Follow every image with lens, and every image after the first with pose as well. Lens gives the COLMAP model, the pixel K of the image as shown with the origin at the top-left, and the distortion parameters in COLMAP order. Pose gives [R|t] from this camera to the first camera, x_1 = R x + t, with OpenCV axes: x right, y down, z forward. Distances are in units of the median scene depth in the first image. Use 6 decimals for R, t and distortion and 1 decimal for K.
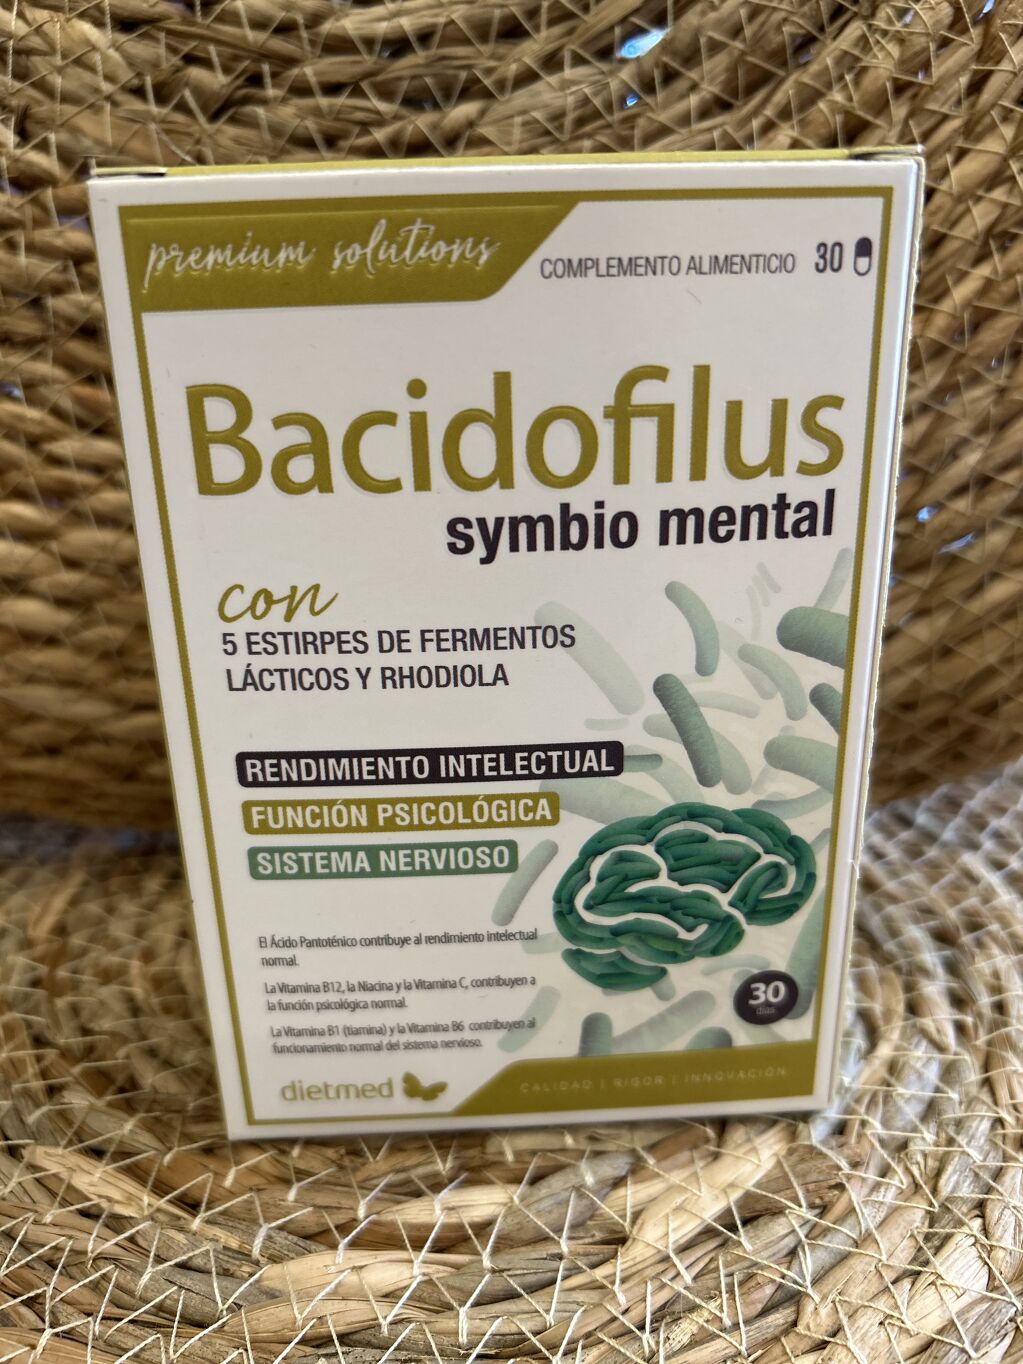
lens RADIAL K [[1068.9, 0, 515.4], [0, 1068.9, 696.4], [0, 0, 1]] dist [-0.043364, 0.002176]
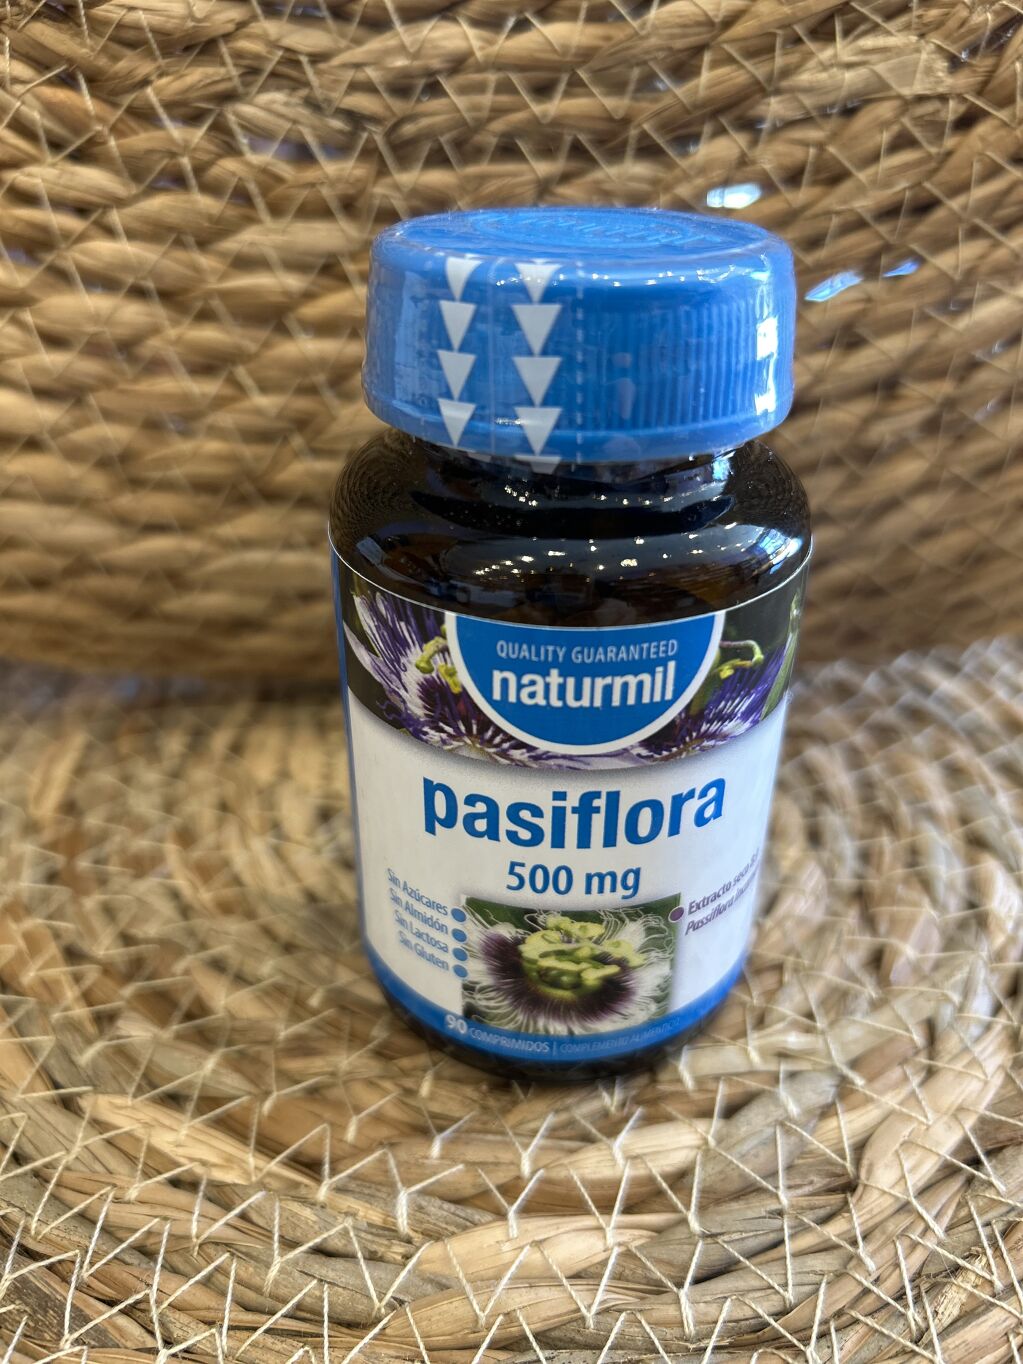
lens RADIAL K [[1068.9, 0, 508.8], [0, 1068.9, 685.6], [0, 0, 1]] dist [-0.043364, 0.002176]
pose [[0.997725, -0.020832, 0.064112, -0.162548], [0.009042, 0.983816, 0.178954, -0.016721], [-0.066802, -0.177968, 0.981766, 0.213895]]
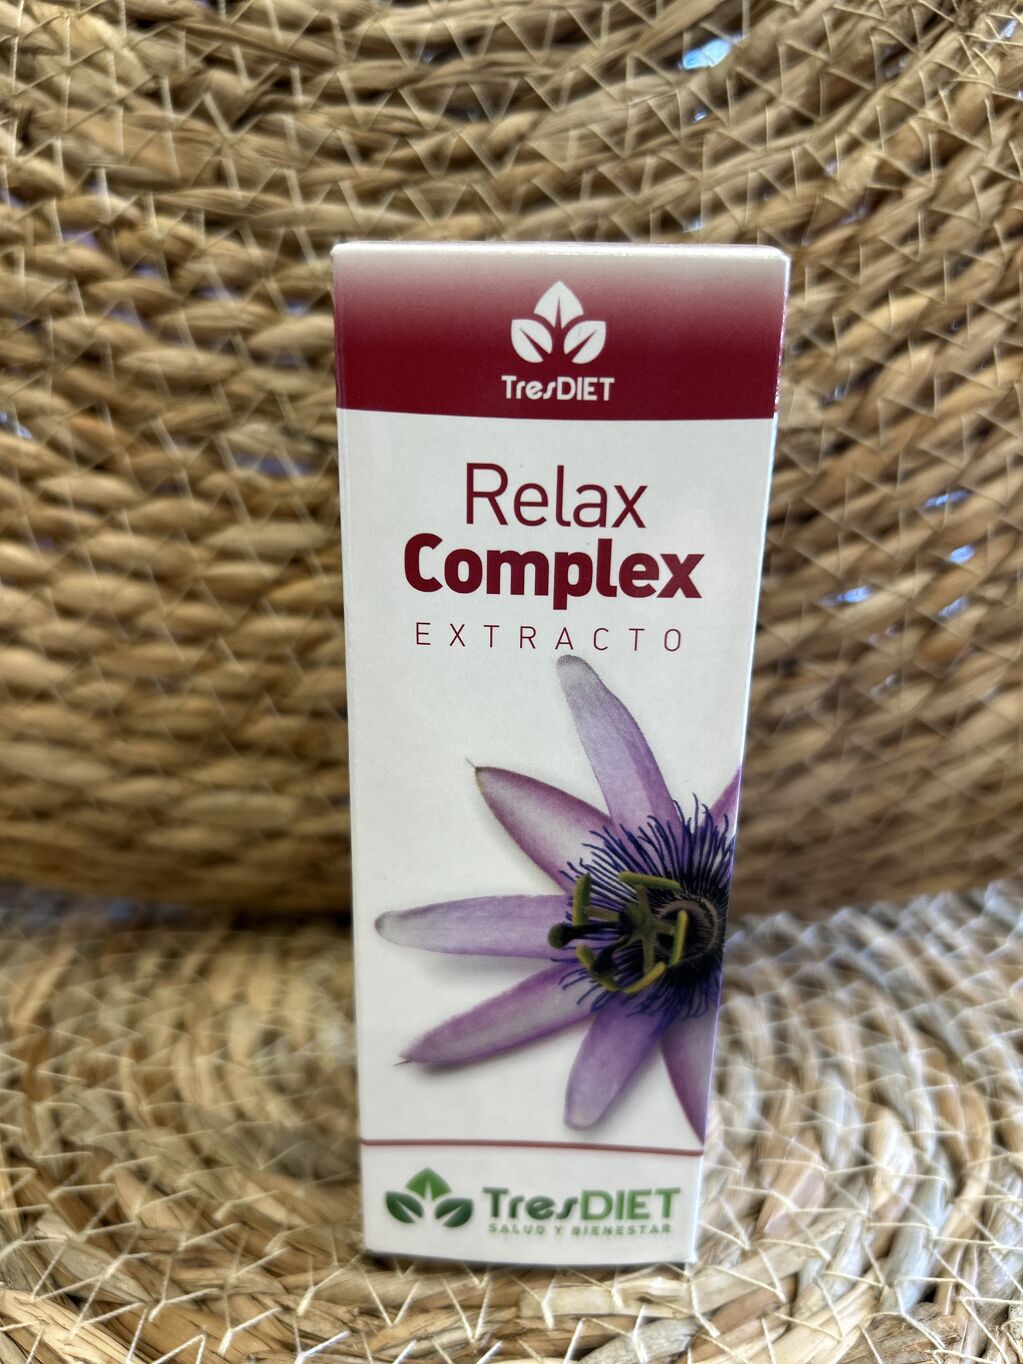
lens RADIAL K [[1068.9, 0, 512.5], [0, 1068.9, 694.2], [0, 0, 1]] dist [-0.043364, 0.002176]
pose [[0.999748, 0.020534, -0.009105, -0.032358], [-0.020716, 0.999577, -0.020401, -0.049806], [0.008682, 0.020585, 0.999750, 0.111130]]
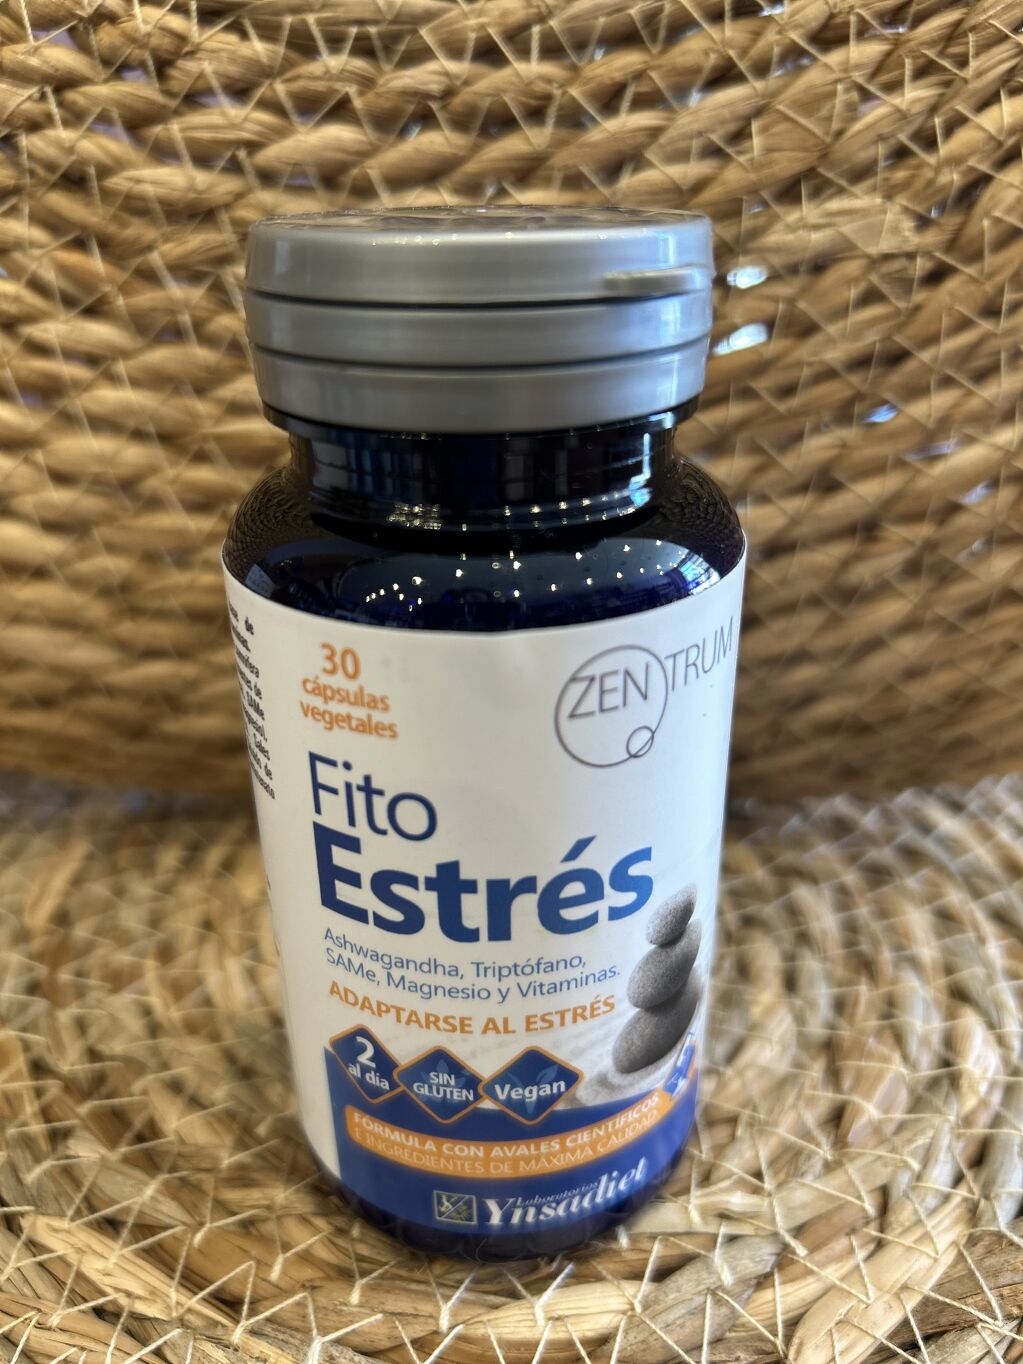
lens RADIAL K [[1068.9, 0, 512.8], [0, 1068.9, 688.2], [0, 0, 1]] dist [-0.043364, 0.002176]
pose [[0.999923, 0.009586, -0.007841, -0.073918], [-0.008806, 0.995524, 0.094102, -0.049761], [0.008708, -0.094026, 0.995532, 0.203320]]
